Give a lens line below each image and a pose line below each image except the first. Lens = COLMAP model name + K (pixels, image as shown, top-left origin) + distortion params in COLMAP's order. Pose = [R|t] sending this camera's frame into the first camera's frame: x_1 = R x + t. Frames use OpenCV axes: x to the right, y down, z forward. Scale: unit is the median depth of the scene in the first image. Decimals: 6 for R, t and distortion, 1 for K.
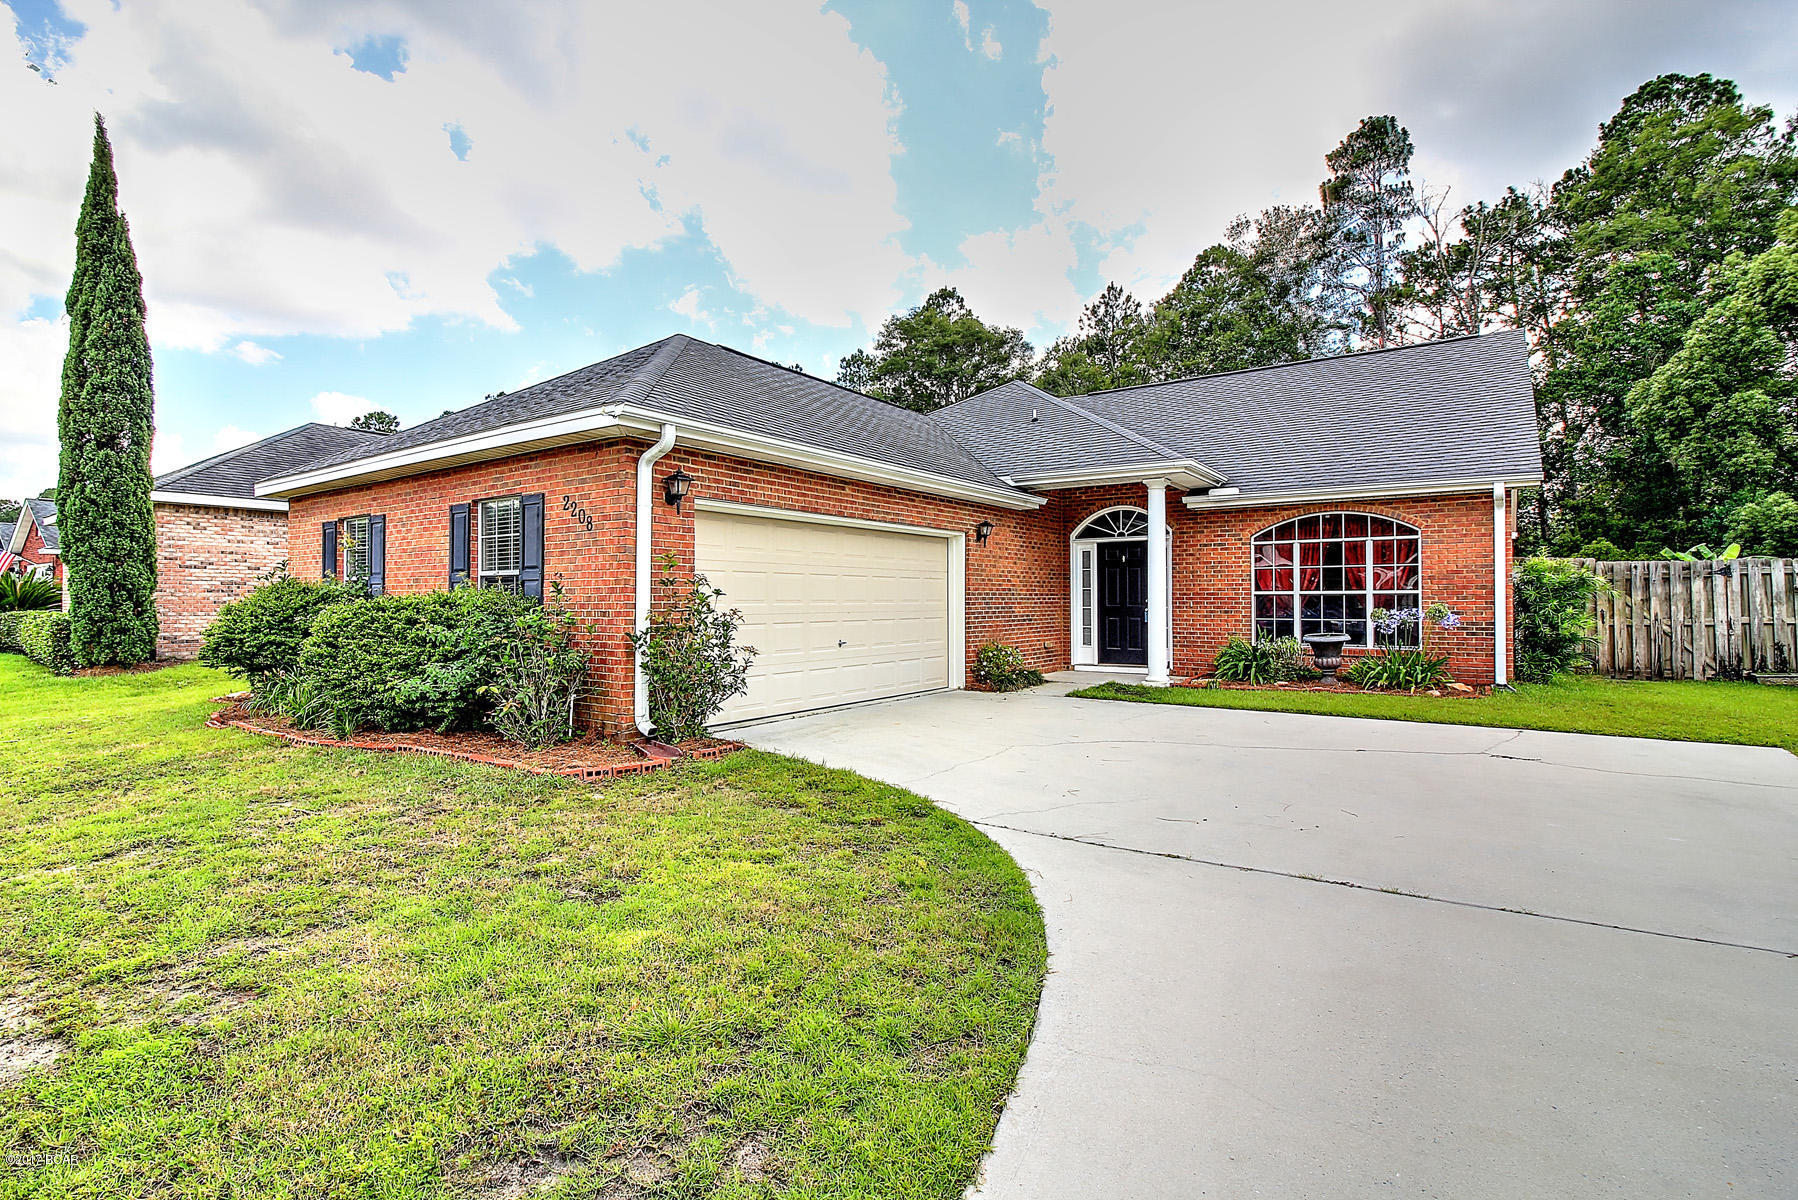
lens RADIAL K [[834.4, 0, 889.3], [0, 834.4, 591.8], [0, 0, 1]] dist [0.002879, -0.013184]
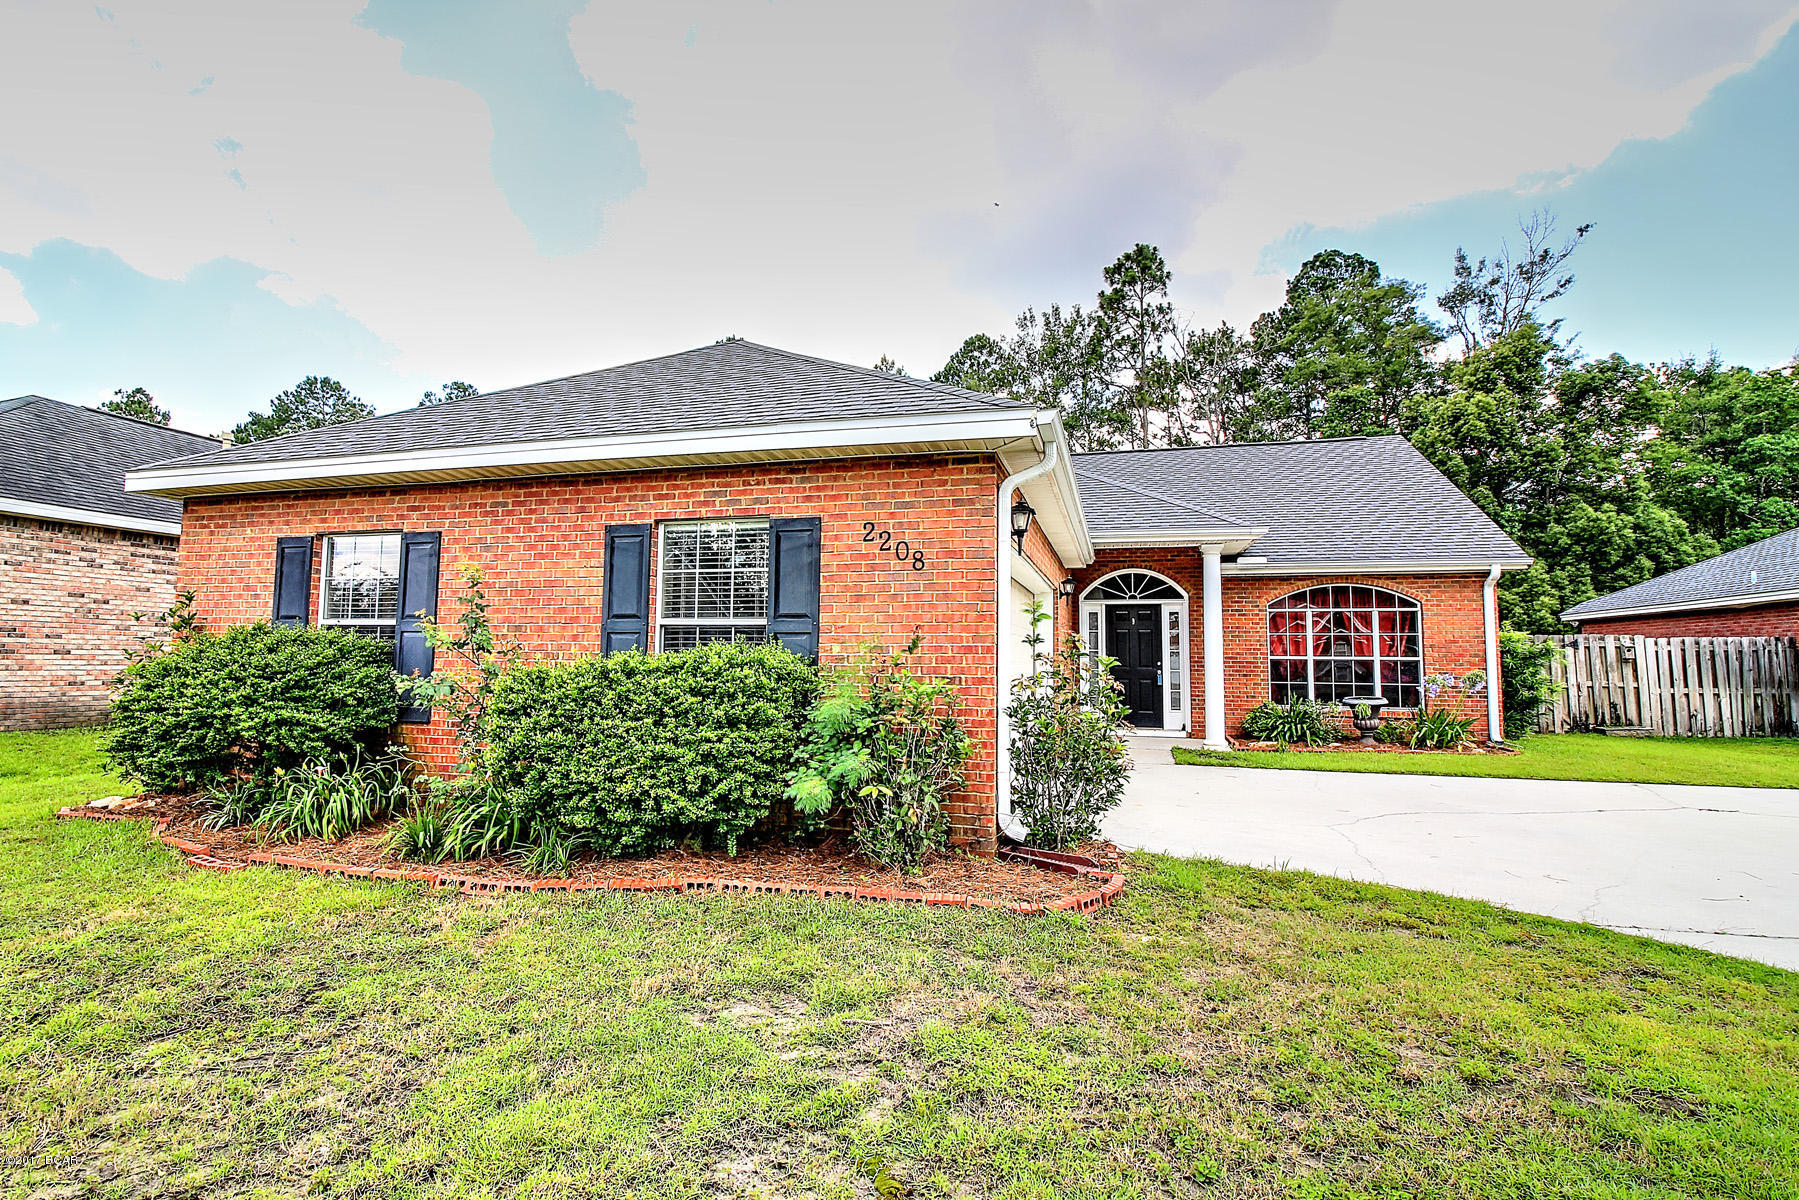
lens RADIAL K [[834.9, 0, 889.8], [0, 834.9, 591.8], [0, 0, 1]] dist [0.002879, -0.013184]
pose [[0.940121, 0.038461, 0.338665, -0.380347], [-0.015414, 0.997394, -0.070481, 0.000221], [-0.340493, 0.061041, 0.938264, 0.176276]]
